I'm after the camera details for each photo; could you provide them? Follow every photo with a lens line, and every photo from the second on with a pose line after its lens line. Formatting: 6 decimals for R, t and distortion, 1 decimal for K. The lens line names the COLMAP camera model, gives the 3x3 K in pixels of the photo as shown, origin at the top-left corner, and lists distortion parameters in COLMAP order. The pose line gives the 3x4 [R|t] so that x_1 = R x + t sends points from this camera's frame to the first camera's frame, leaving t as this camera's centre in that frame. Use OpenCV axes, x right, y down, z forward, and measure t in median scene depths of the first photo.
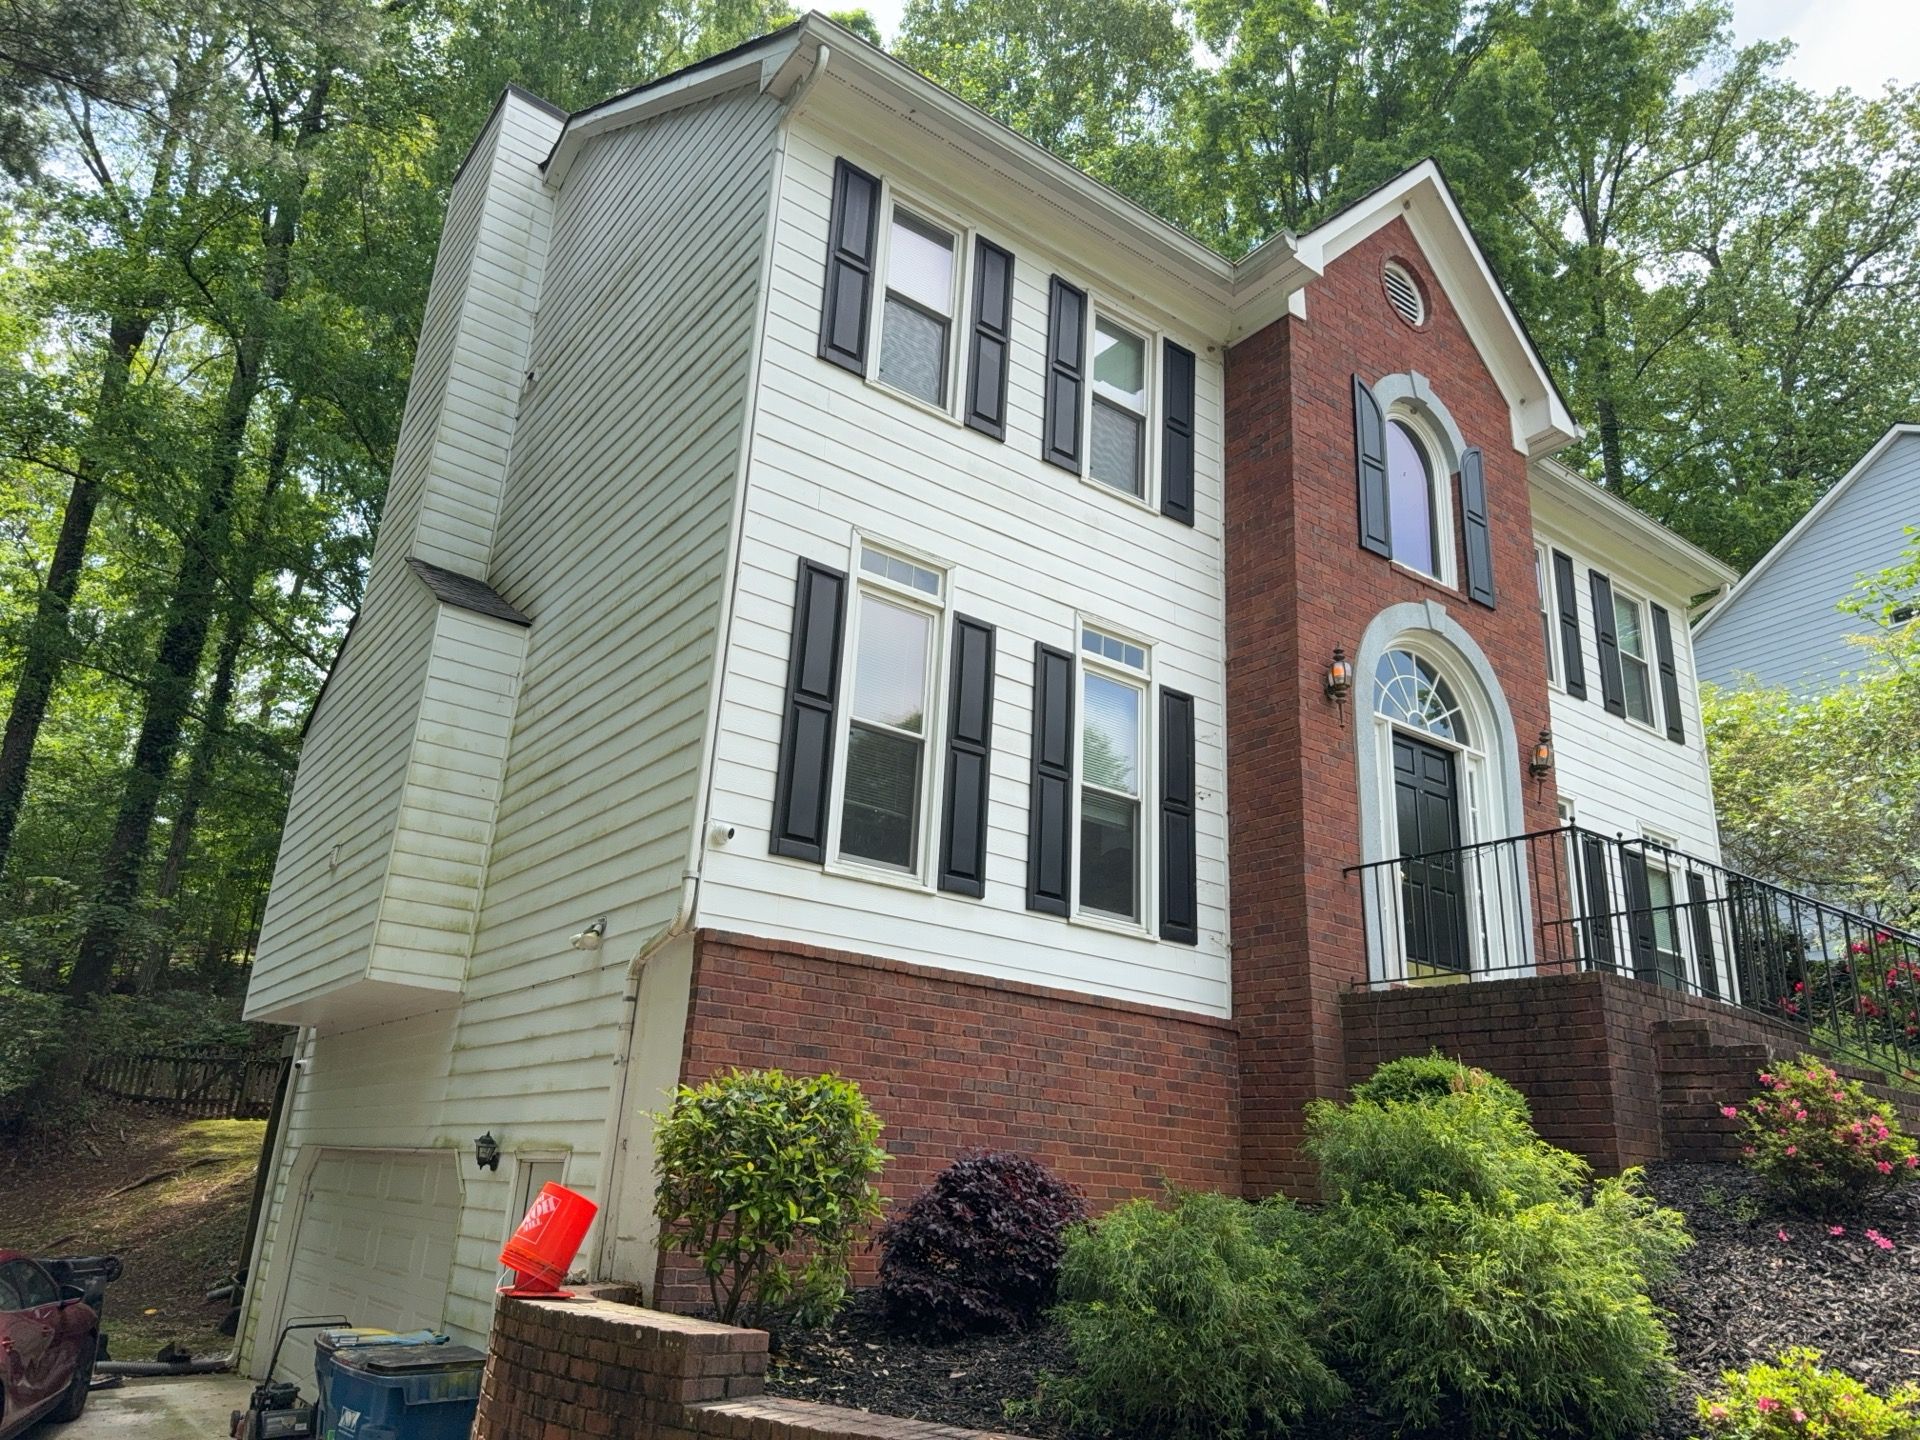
lens RADIAL K [[1333.4, 0, 920.3], [0, 1333.4, 725.6], [0, 0, 1]] dist [0.051347, -0.045926]
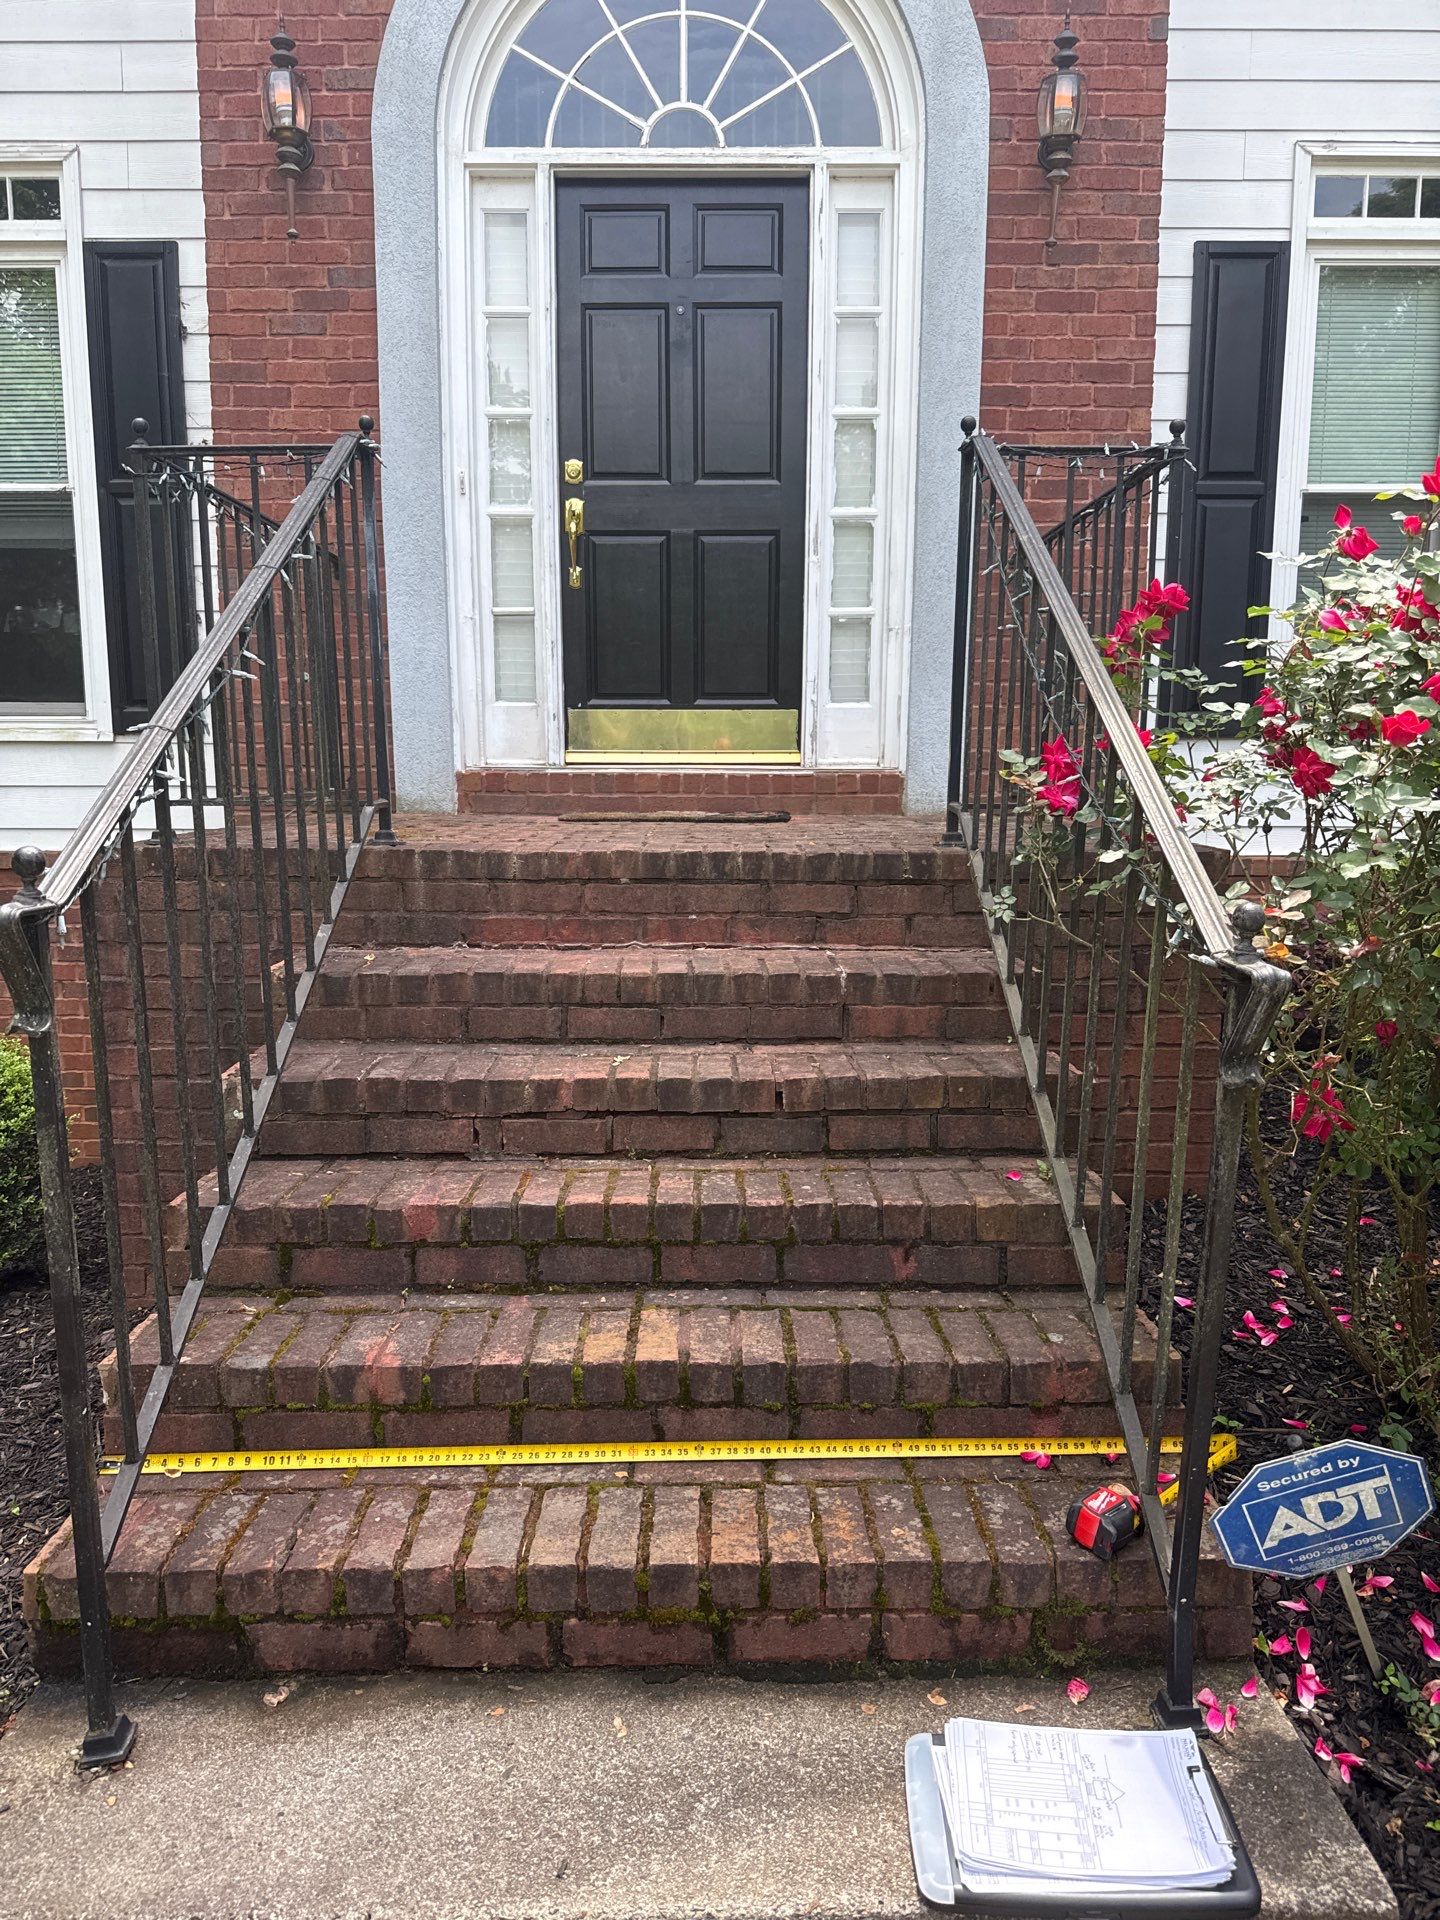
lens RADIAL K [[1333.4, 0, 707.3], [0, 1333.4, 940.6], [0, 0, 1]] dist [0.051347, -0.045926]
pose [[0.810673, 0.018642, -0.585202, 0.736949], [0.239448, 0.901532, 0.360422, 0.089504], [0.534298, -0.432310, 0.726384, 0.667537]]
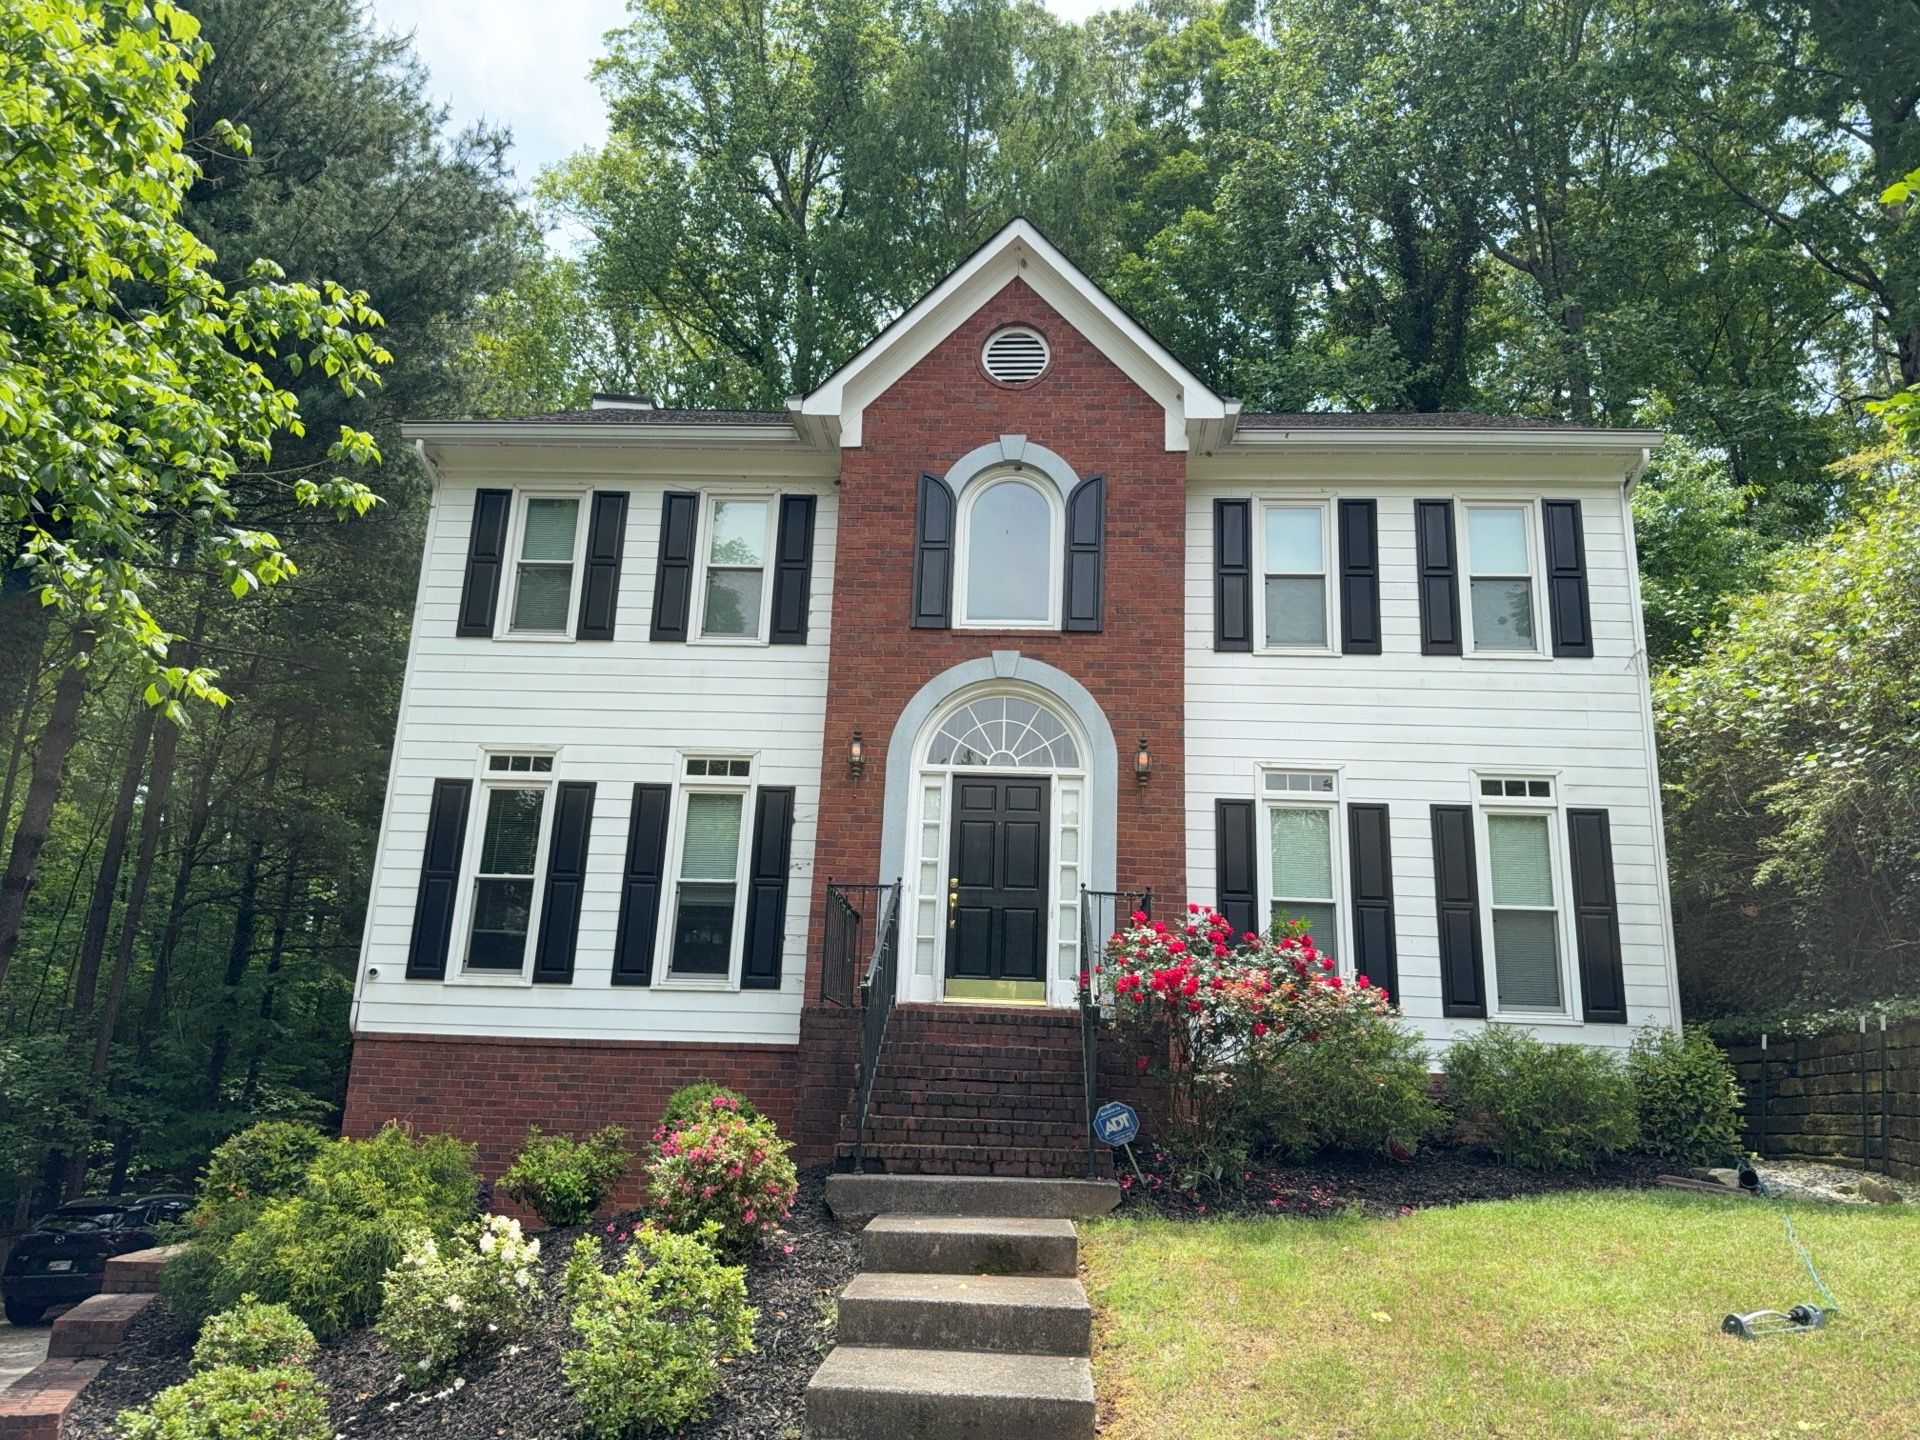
lens RADIAL K [[1333.4, 0, 977.5], [0, 1333.4, 727.9], [0, 0, 1]] dist [0.051347, -0.045926]
pose [[0.786129, -0.199196, -0.585083, 1.173874], [0.216022, 0.975491, -0.041862, 0.015022], [0.579082, -0.093482, 0.809892, 0.098448]]
